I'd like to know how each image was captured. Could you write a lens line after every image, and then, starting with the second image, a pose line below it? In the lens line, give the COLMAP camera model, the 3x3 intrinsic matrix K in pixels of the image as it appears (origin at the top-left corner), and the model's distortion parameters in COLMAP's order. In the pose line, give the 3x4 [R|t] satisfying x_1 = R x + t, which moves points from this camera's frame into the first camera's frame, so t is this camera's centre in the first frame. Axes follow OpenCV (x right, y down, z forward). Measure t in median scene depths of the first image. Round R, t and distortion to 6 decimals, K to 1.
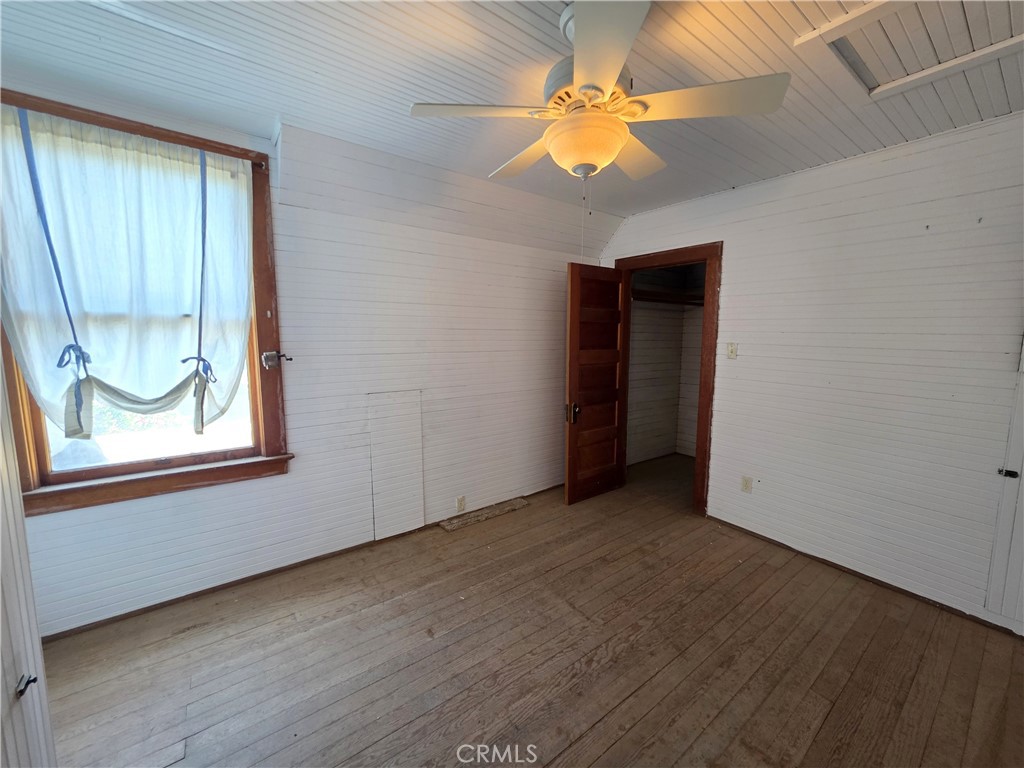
lens RADIAL K [[410.5, 0, 512.6], [0, 410.5, 382.3], [0, 0, 1]] dist [0.003126, 0.000686]
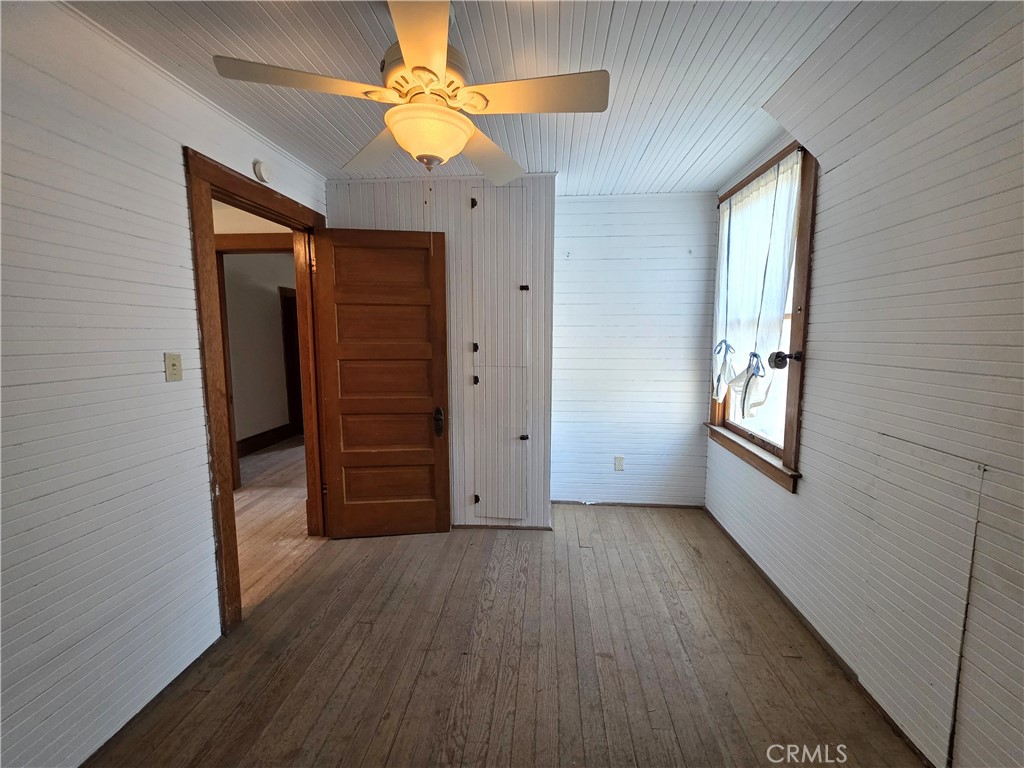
lens RADIAL K [[410.5, 0, 513.4], [0, 410.5, 380.5], [0, 0, 1]] dist [0.003126, 0.000686]
pose [[-0.669400, 0.077887, -0.738808, 0.627435], [-0.089492, 0.978793, 0.184272, -0.158326], [0.737492, 0.189469, -0.648233, 1.464213]]
